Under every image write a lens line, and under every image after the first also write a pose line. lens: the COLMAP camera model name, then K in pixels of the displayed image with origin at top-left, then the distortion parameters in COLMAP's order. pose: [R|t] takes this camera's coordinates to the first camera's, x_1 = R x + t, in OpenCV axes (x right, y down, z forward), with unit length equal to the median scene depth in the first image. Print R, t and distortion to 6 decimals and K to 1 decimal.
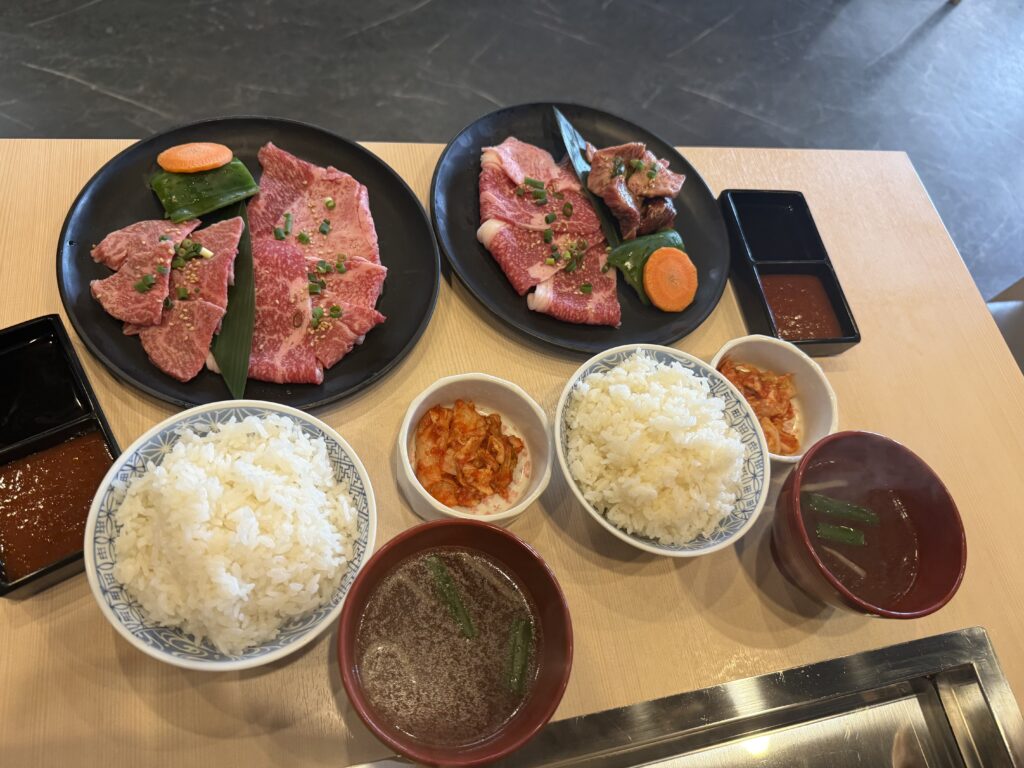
lens RADIAL K [[725.2, 0, 518.1], [0, 725.2, 384.8], [0, 0, 1]] dist [0.088539, -0.160722]
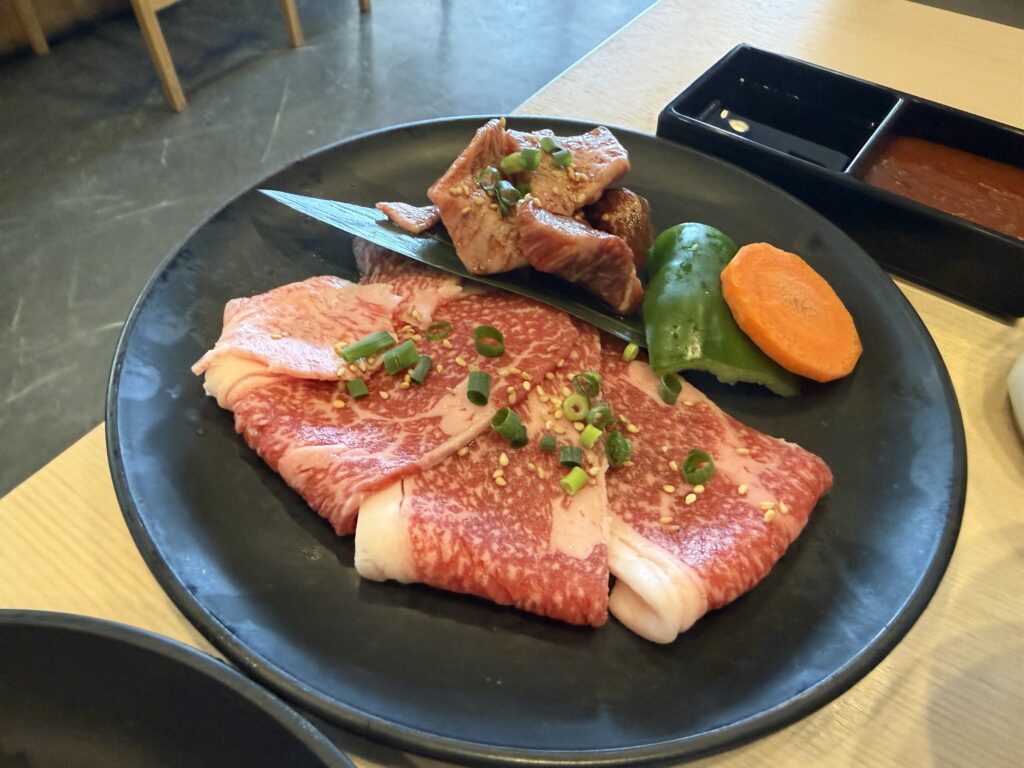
lens RADIAL K [[739.7, 0, 469.8], [0, 739.7, 384.0], [0, 0, 1]] dist [-0.003220, 0.004457]
pose [[0.719268, -0.644785, 0.258660, -0.053472], [0.674310, 0.737544, -0.036543, -0.226918], [-0.167211, 0.200702, 0.965277, 0.667880]]
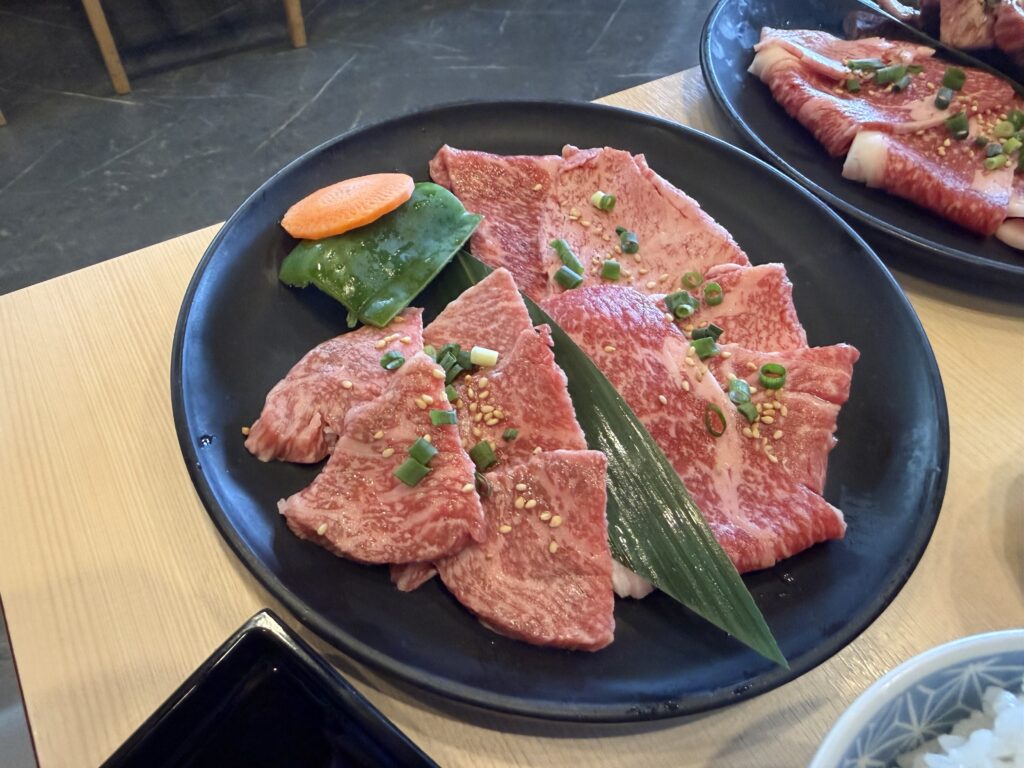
lens RADIAL K [[739.7, 0, 469.8], [0, 739.7, 384.0], [0, 0, 1]] dist [-0.003220, 0.004457]
pose [[0.932670, -0.360001, 0.022956, -0.394574], [0.360463, 0.927630, -0.097825, -0.105863], [0.013923, 0.099513, 0.994939, 0.471169]]
